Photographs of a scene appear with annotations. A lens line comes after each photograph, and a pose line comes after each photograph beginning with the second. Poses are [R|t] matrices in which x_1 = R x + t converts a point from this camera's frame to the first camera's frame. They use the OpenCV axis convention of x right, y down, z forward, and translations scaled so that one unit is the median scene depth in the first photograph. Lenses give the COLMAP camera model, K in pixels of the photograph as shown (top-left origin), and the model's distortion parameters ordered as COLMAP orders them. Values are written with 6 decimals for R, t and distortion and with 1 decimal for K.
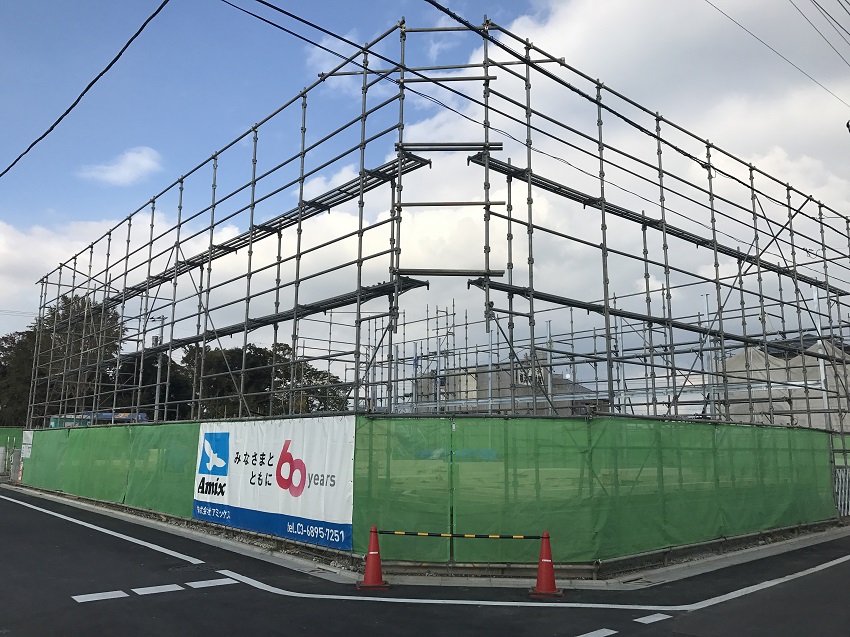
lens RADIAL K [[700.6, 0, 425.0], [0, 700.6, 318.5], [0, 0, 1]] dist [0.029853, -0.003893]
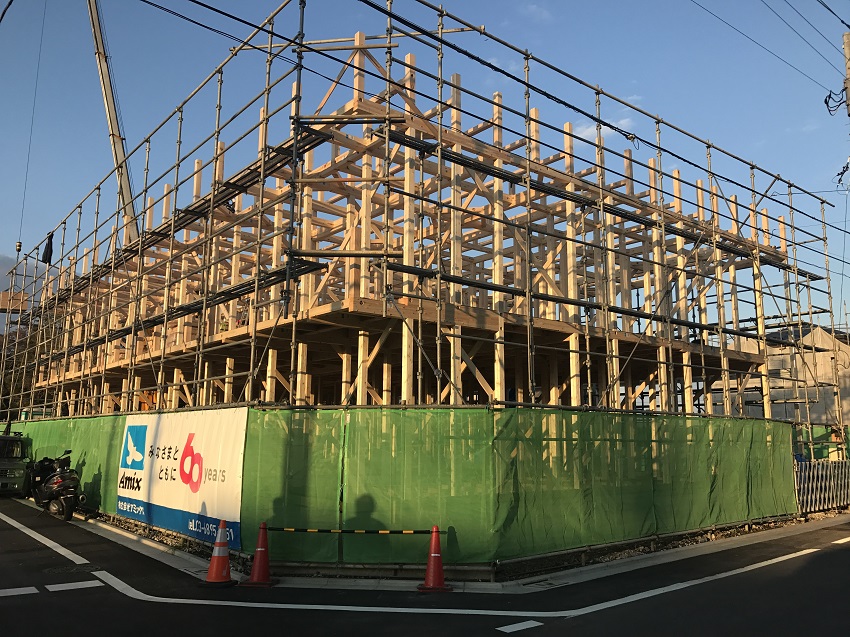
lens RADIAL K [[700.6, 0, 425.0], [0, 700.6, 318.5], [0, 0, 1]] dist [0.029853, -0.003893]
pose [[0.999677, -0.005219, -0.024875, 0.145088], [0.005465, 0.999937, 0.009820, 0.010974], [0.024822, -0.009953, 0.999642, 0.058628]]
